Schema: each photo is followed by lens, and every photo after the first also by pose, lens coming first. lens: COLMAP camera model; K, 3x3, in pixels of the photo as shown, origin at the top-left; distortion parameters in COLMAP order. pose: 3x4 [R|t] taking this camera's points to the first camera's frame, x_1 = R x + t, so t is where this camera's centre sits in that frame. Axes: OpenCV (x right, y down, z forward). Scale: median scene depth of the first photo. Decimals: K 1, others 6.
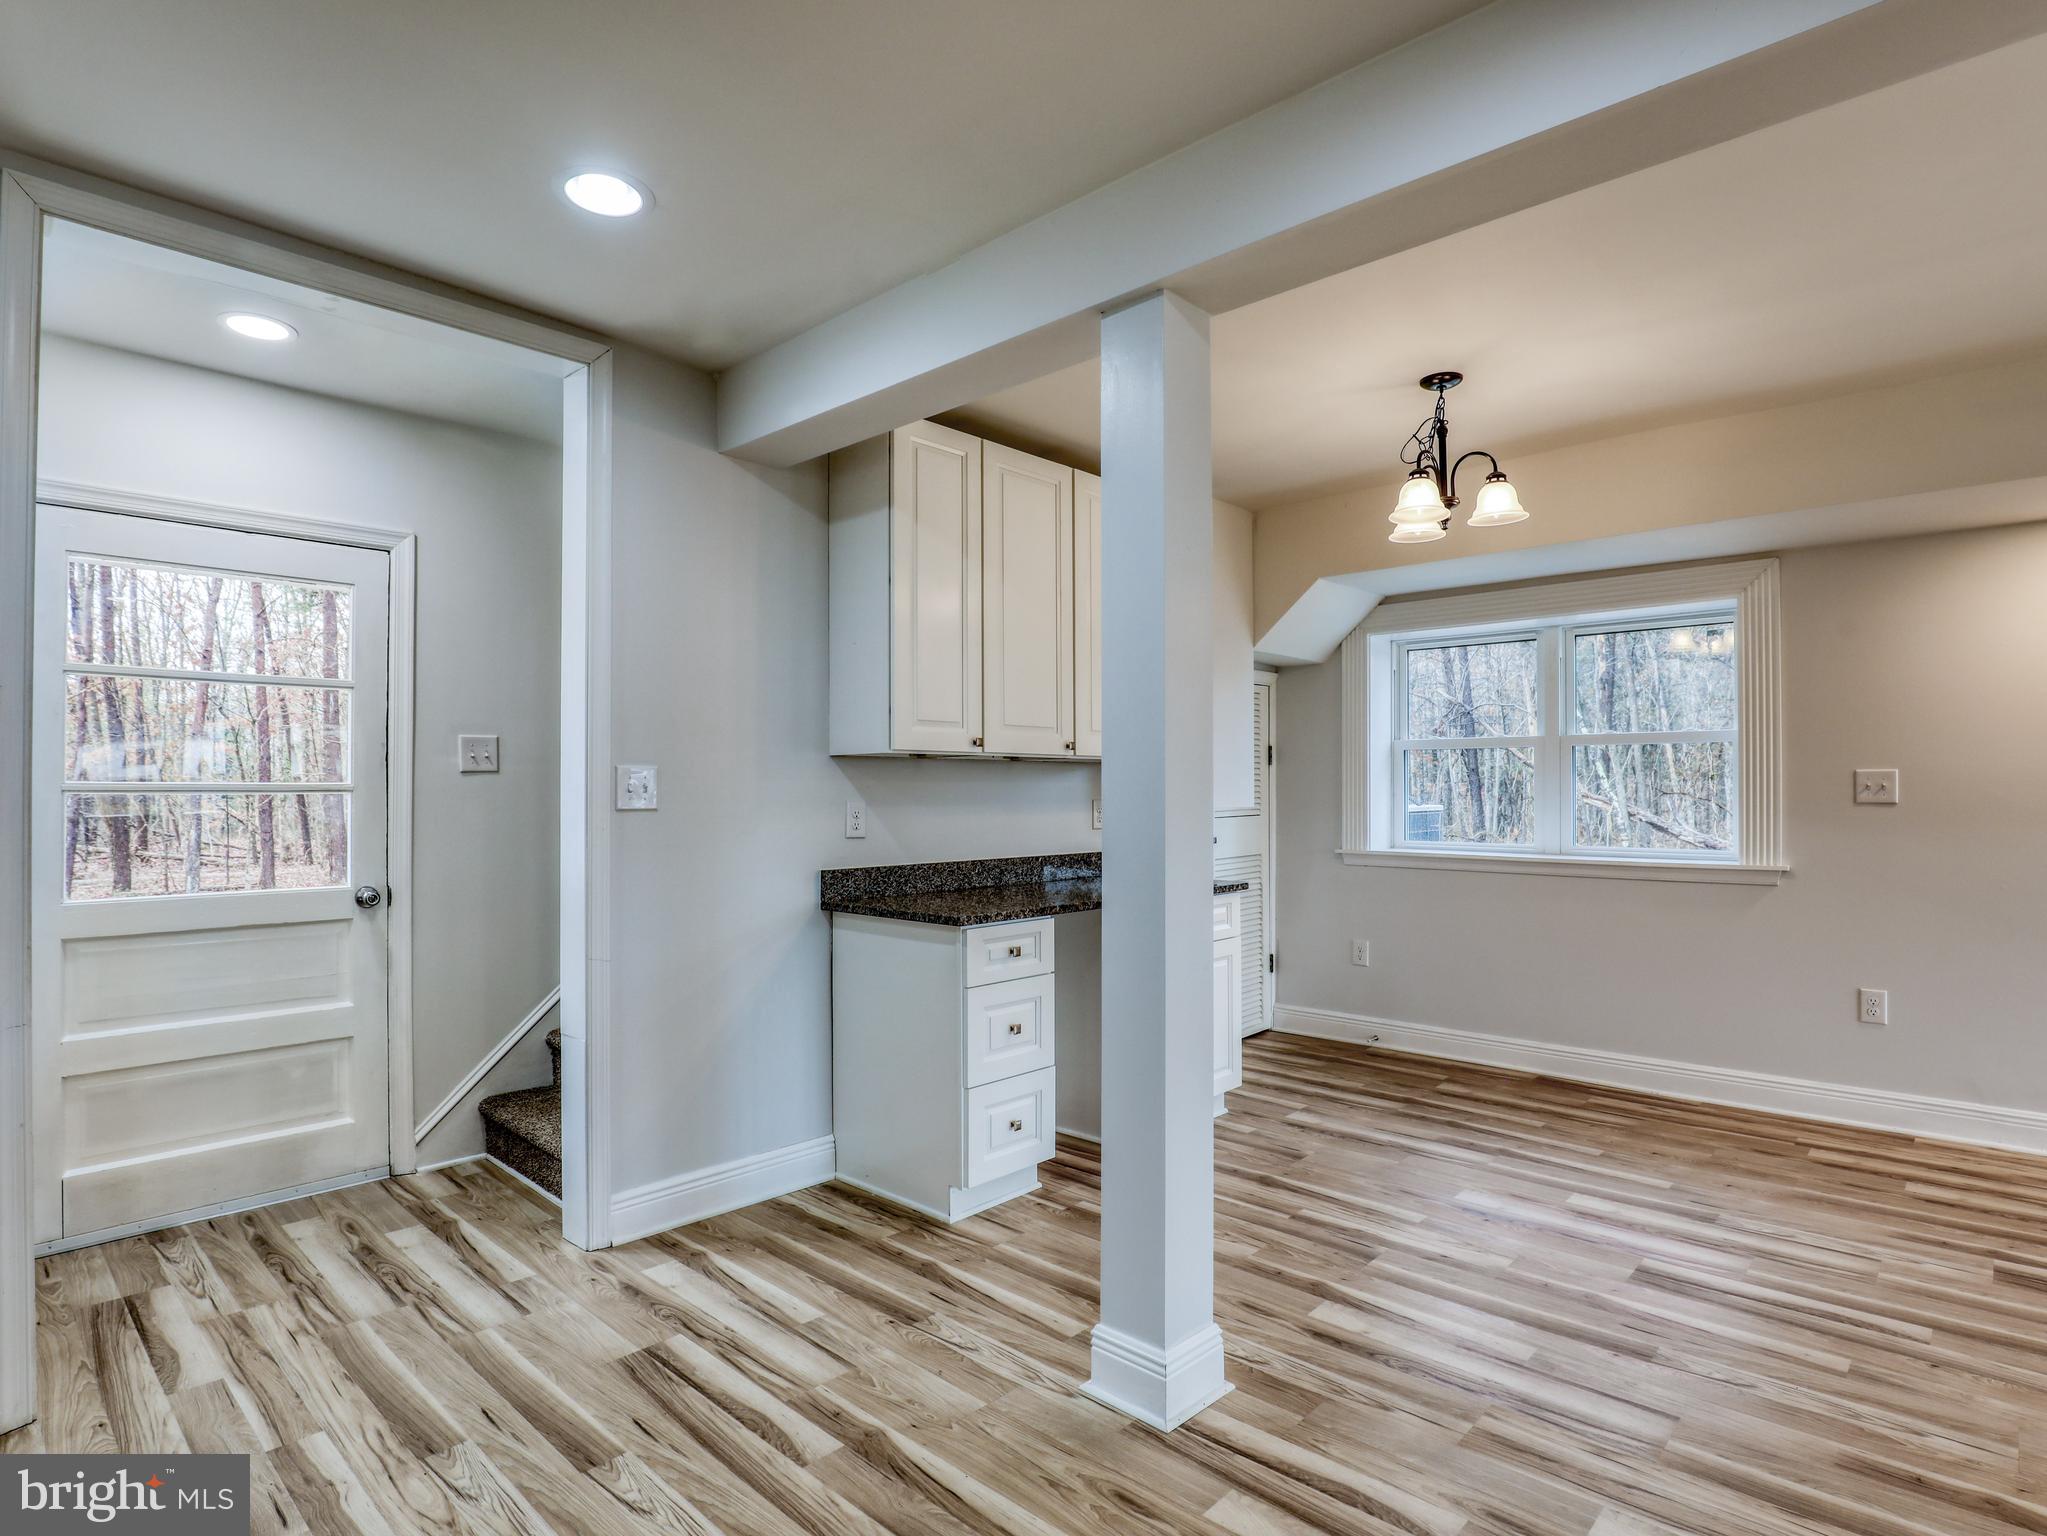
lens RADIAL K [[1084.1, 0, 1012.6], [0, 1084.1, 786.4], [0, 0, 1]] dist [-0.039365, 0.008240]
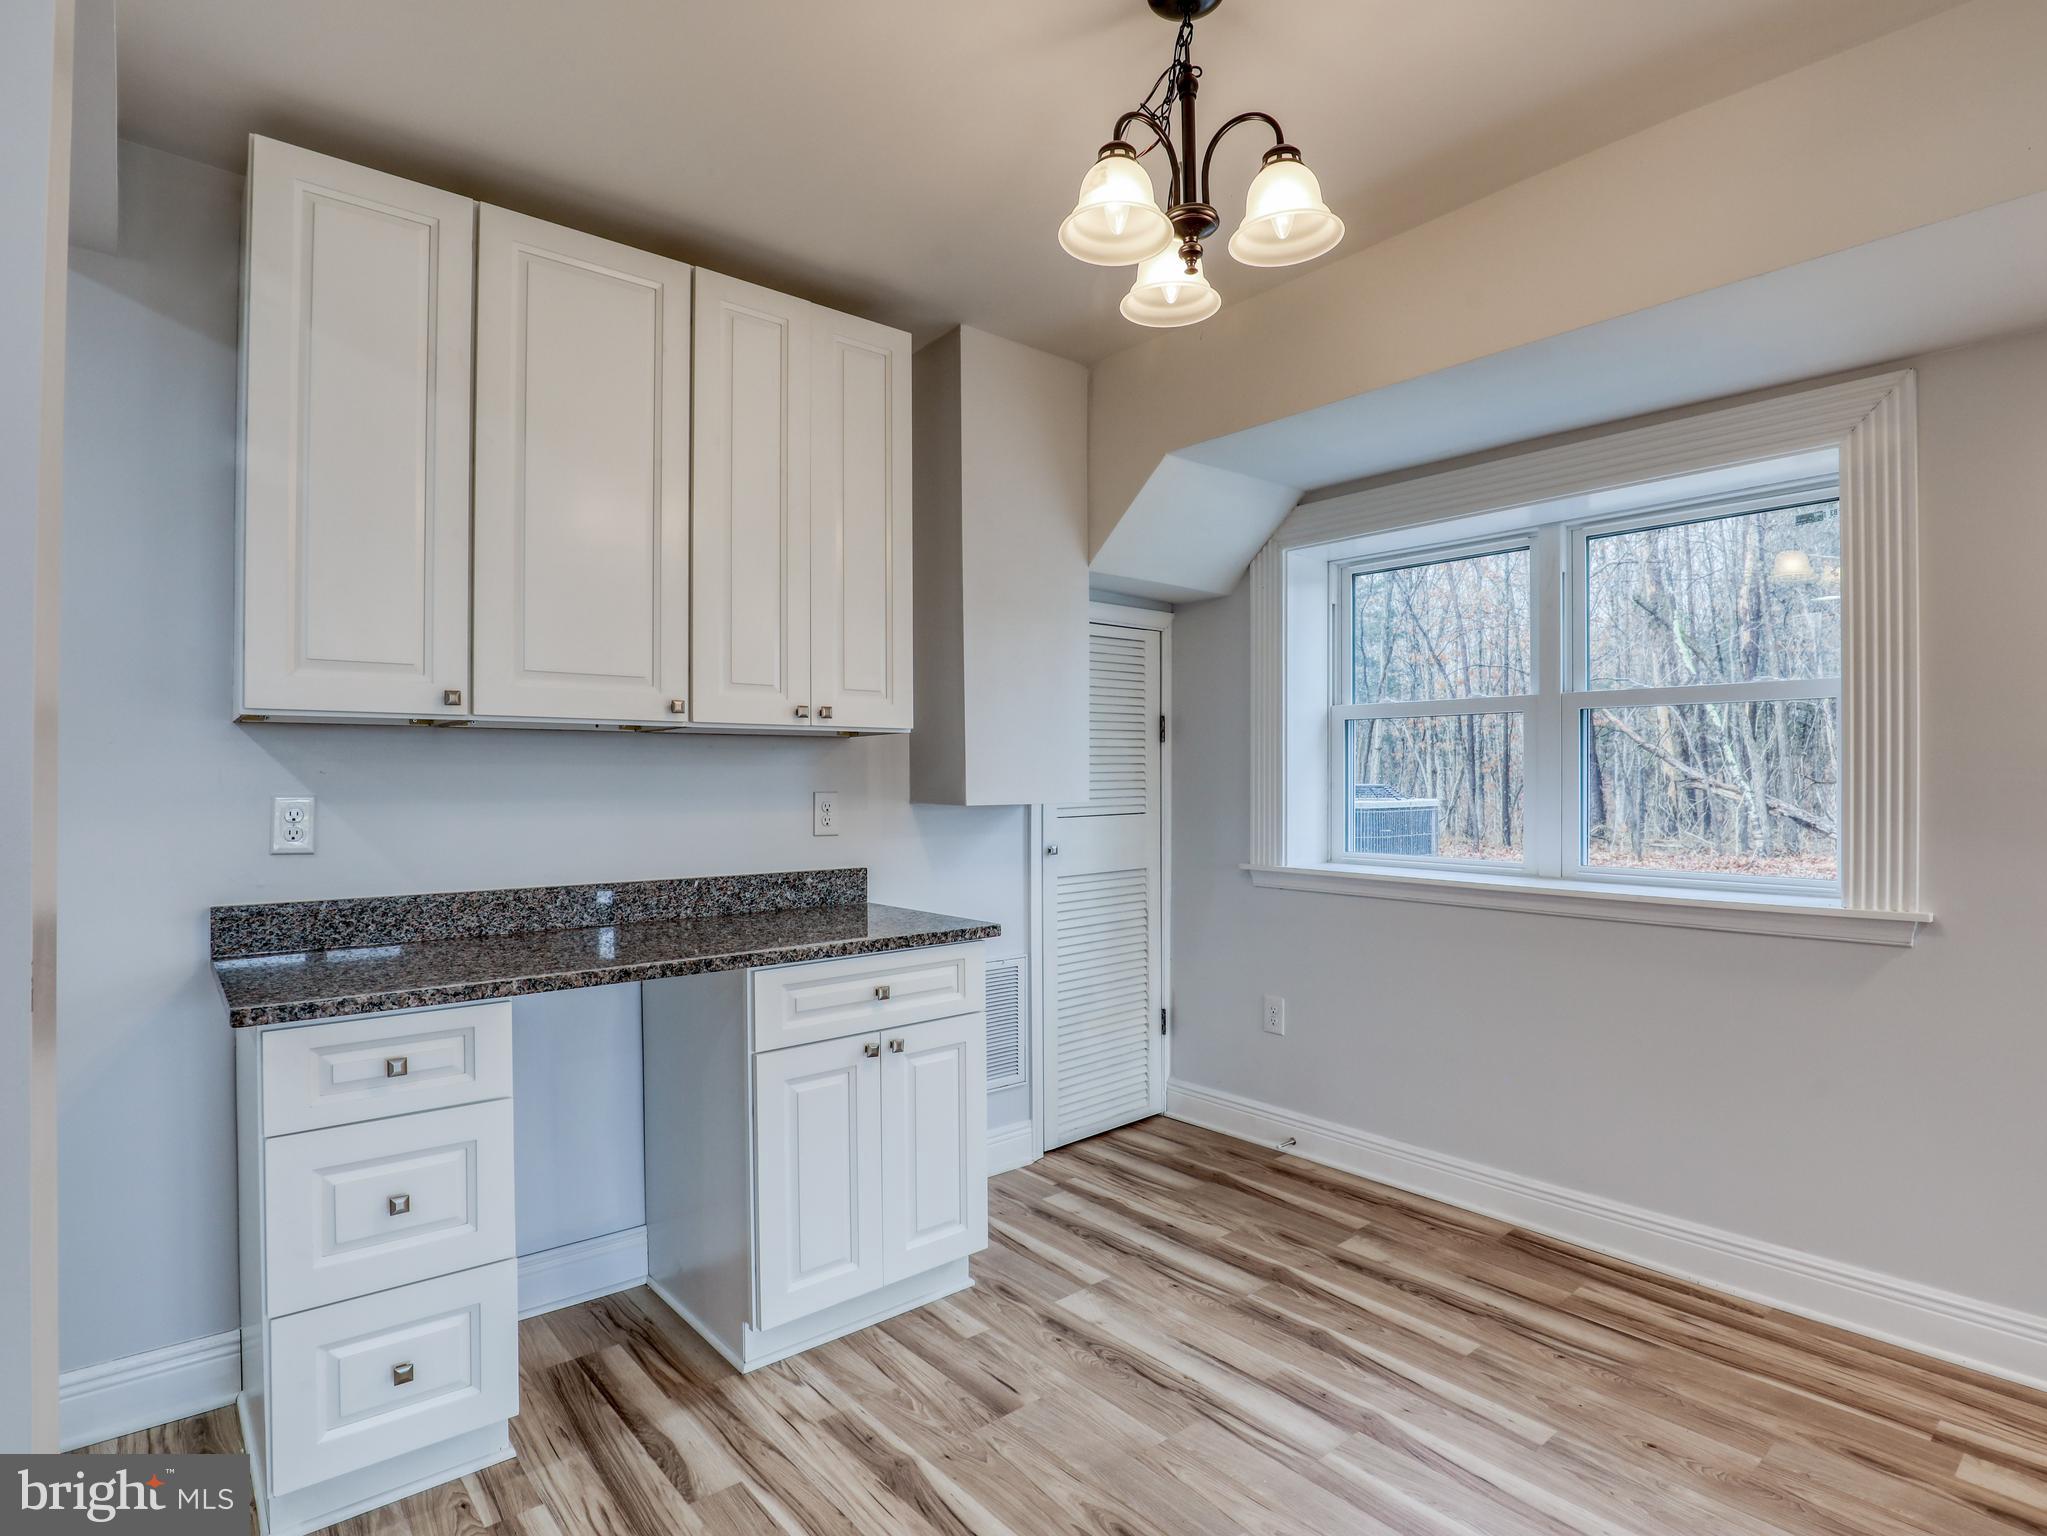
lens RADIAL K [[1084.1, 0, 1029.2], [0, 1084.1, 780.8], [0, 0, 1]] dist [-0.039365, 0.008240]
pose [[0.994747, 0.001102, -0.102357, 0.296242], [-0.000511, 0.999983, 0.005797, 0.001391], [0.102362, -0.005714, 0.994731, 0.375332]]
